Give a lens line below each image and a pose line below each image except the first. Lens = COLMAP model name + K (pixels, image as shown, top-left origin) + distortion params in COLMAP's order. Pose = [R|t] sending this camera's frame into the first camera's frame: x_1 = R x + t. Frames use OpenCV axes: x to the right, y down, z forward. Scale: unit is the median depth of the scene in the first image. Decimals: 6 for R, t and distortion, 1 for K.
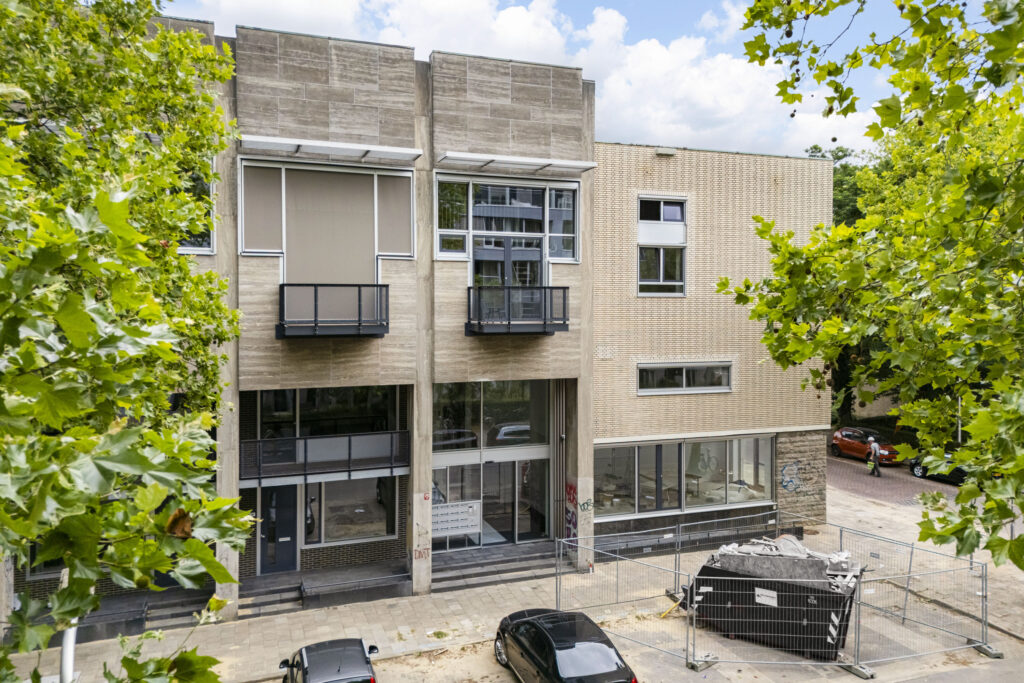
lens RADIAL K [[798.2, 0, 521.3], [0, 798.2, 330.3], [0, 0, 1]] dist [0.065129, -0.021915]
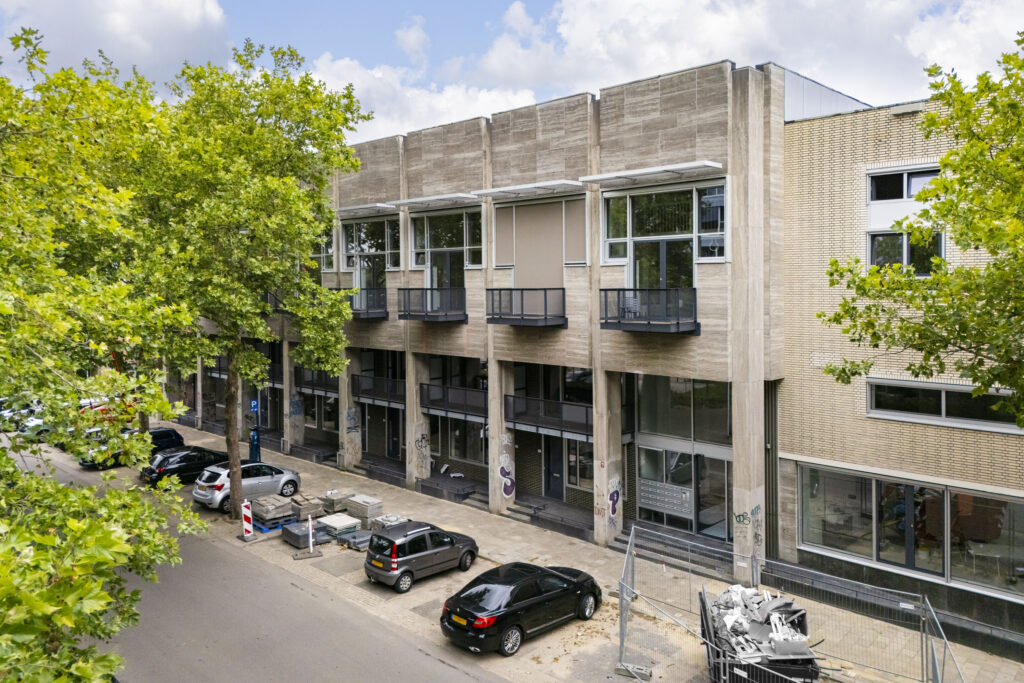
lens RADIAL K [[798.2, 0, 502.9], [0, 798.2, 310.2], [0, 0, 1]] dist [0.065129, -0.021915]
pose [[0.384737, 0.029948, -0.922540, 0.896779], [-0.019098, 0.999518, 0.024482, -0.046867], [0.922829, 0.008199, 0.385124, 0.398488]]
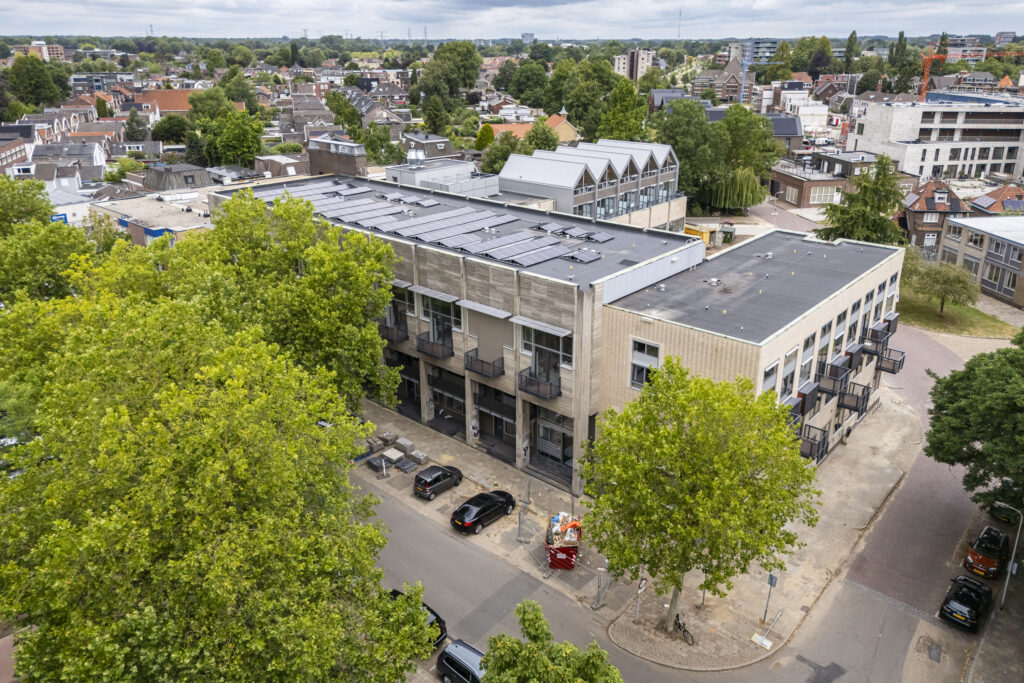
lens RADIAL K [[798.2, 0, 510.7], [0, 798.2, 334.8], [0, 0, 1]] dist [0.065129, -0.021915]
pose [[0.434109, 0.325820, -0.839875, 1.855300], [-0.025376, 0.936357, 0.350132, -0.963734], [0.900503, -0.130683, 0.414749, -0.033303]]
